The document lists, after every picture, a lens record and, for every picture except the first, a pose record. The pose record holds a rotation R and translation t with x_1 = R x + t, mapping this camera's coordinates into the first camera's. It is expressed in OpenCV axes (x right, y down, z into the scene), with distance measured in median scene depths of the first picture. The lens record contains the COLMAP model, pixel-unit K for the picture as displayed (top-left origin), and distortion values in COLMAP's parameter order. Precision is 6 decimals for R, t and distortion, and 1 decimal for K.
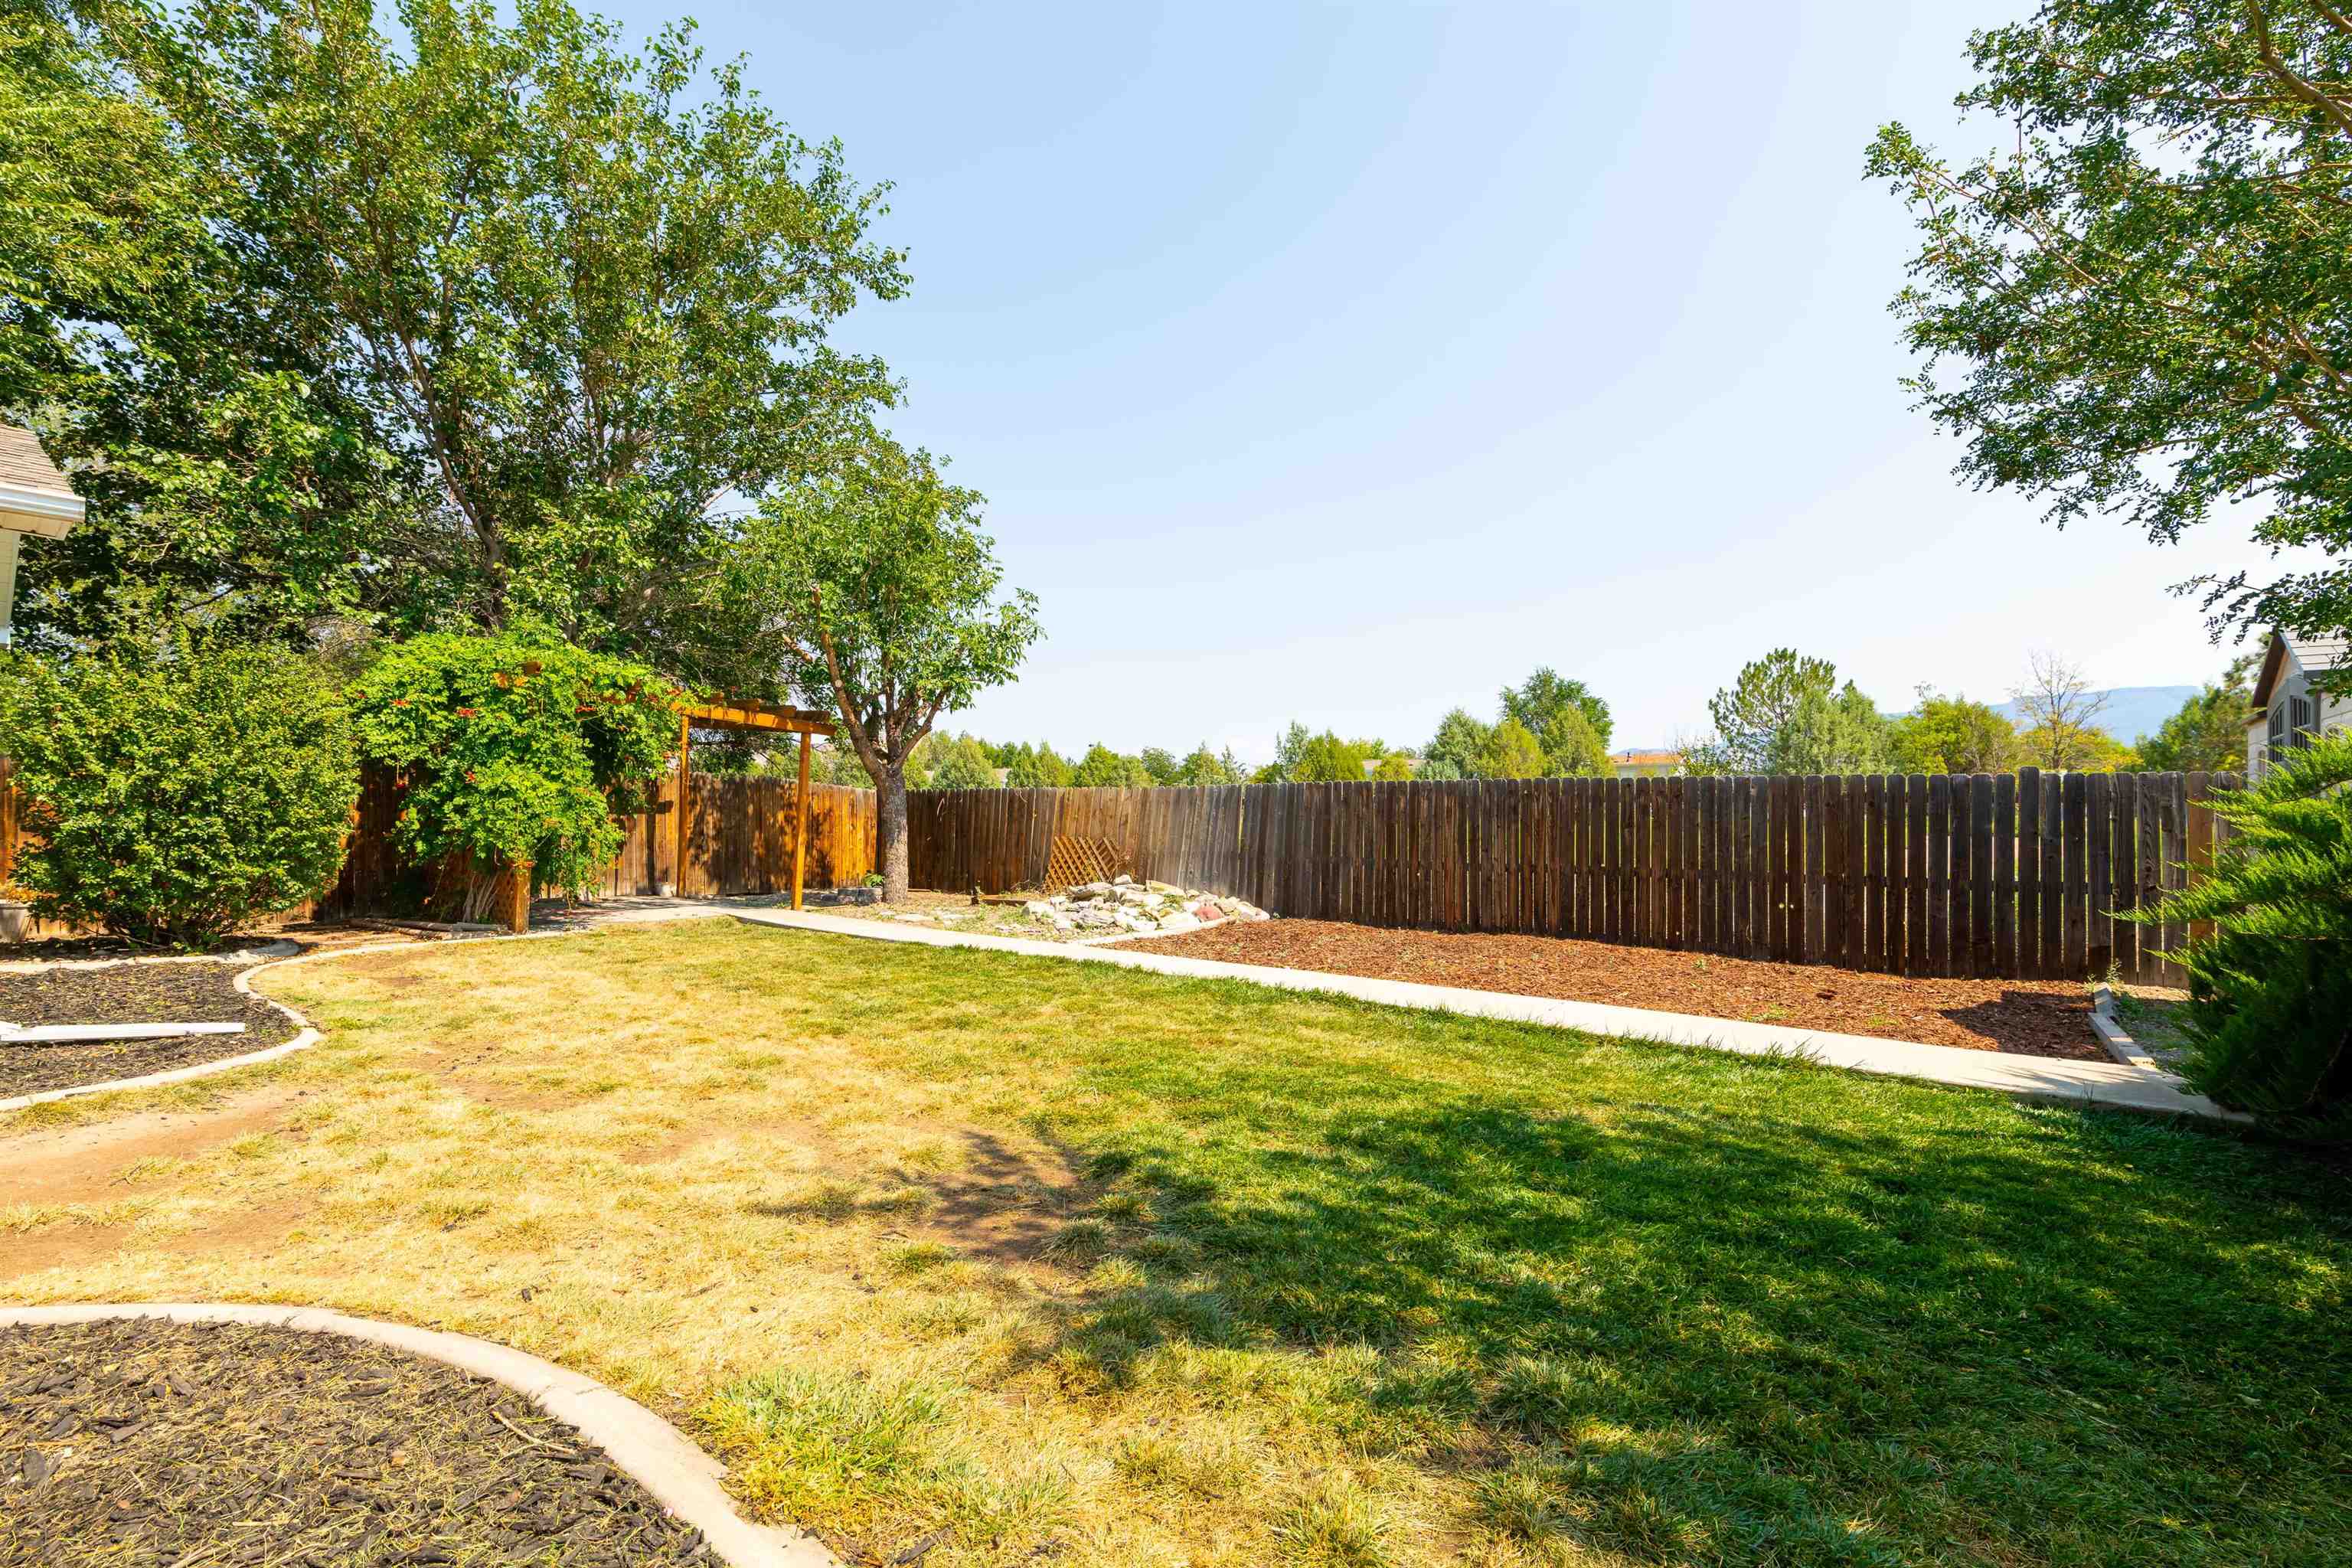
lens RADIAL K [[1012.7, 0, 1194.6], [0, 1012.7, 818.5], [0, 0, 1]] dist [0.004944, -0.002934]
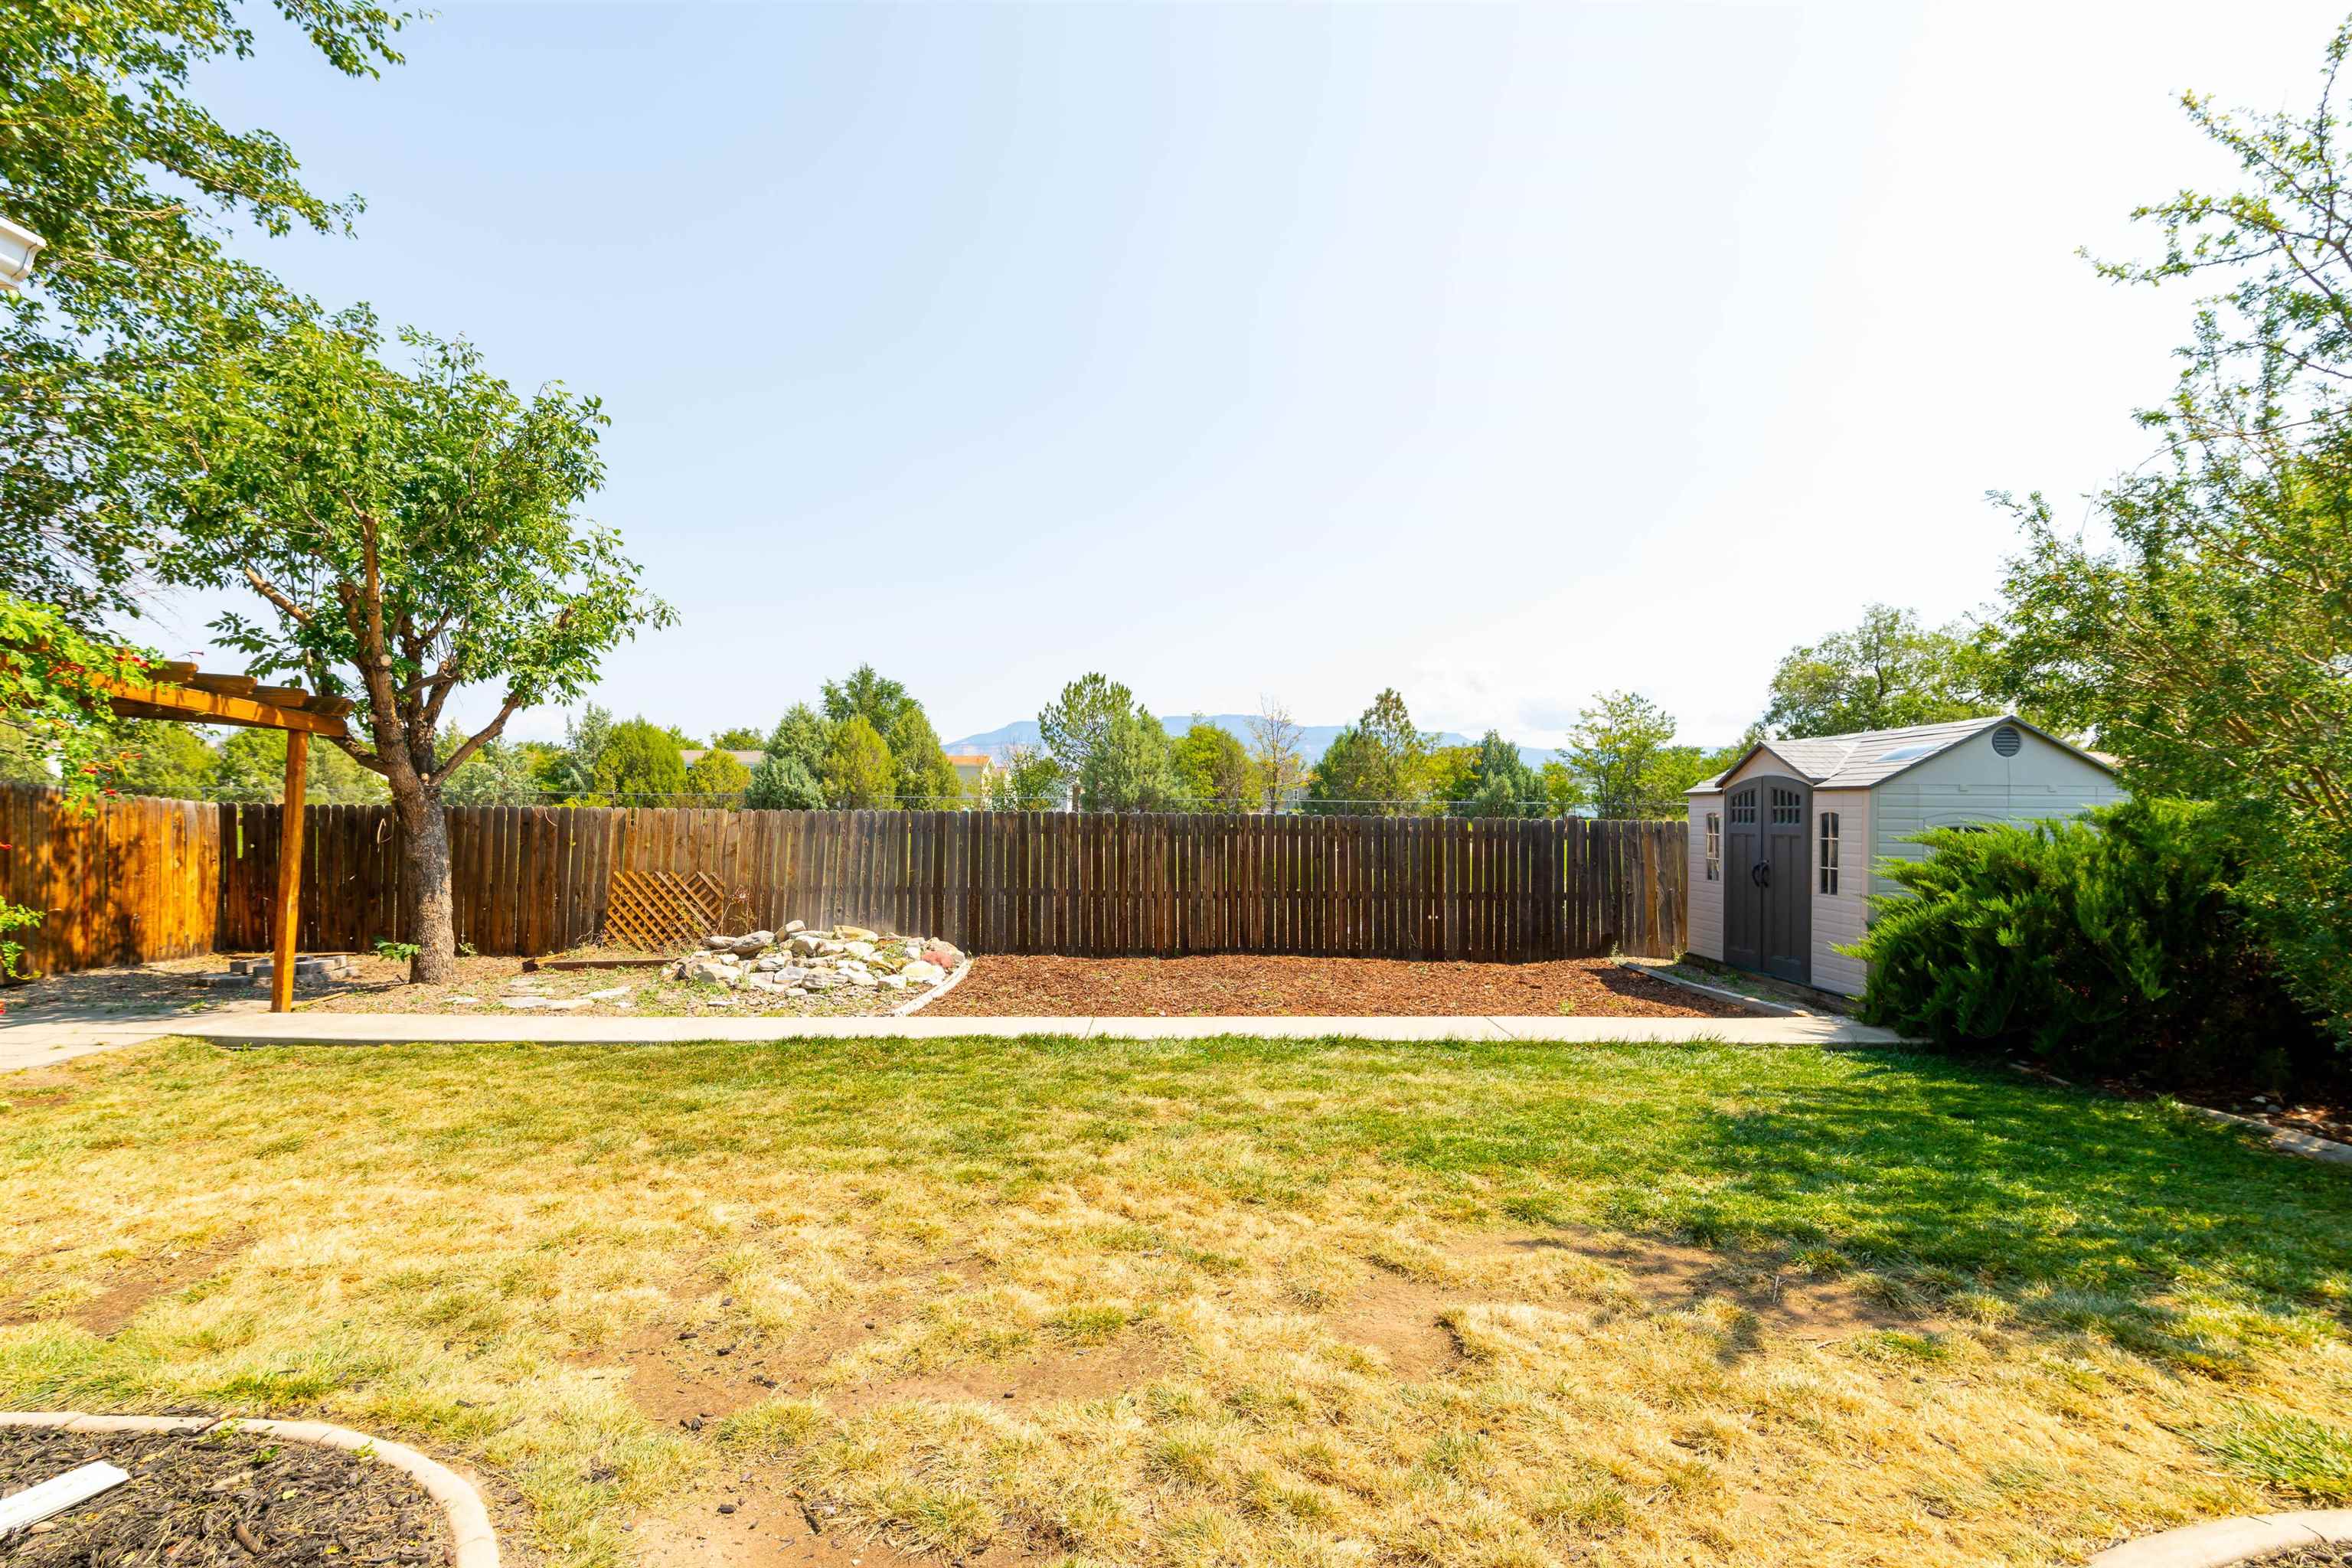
lens RADIAL K [[1012.7, 0, 1196.8], [0, 1012.7, 818.8], [0, 0, 1]] dist [0.004944, -0.002934]
pose [[0.756992, -0.002267, 0.653421, -0.268622], [-0.004017, 0.999959, 0.008122, -0.026764], [-0.653412, -0.008773, 0.756951, 0.112377]]
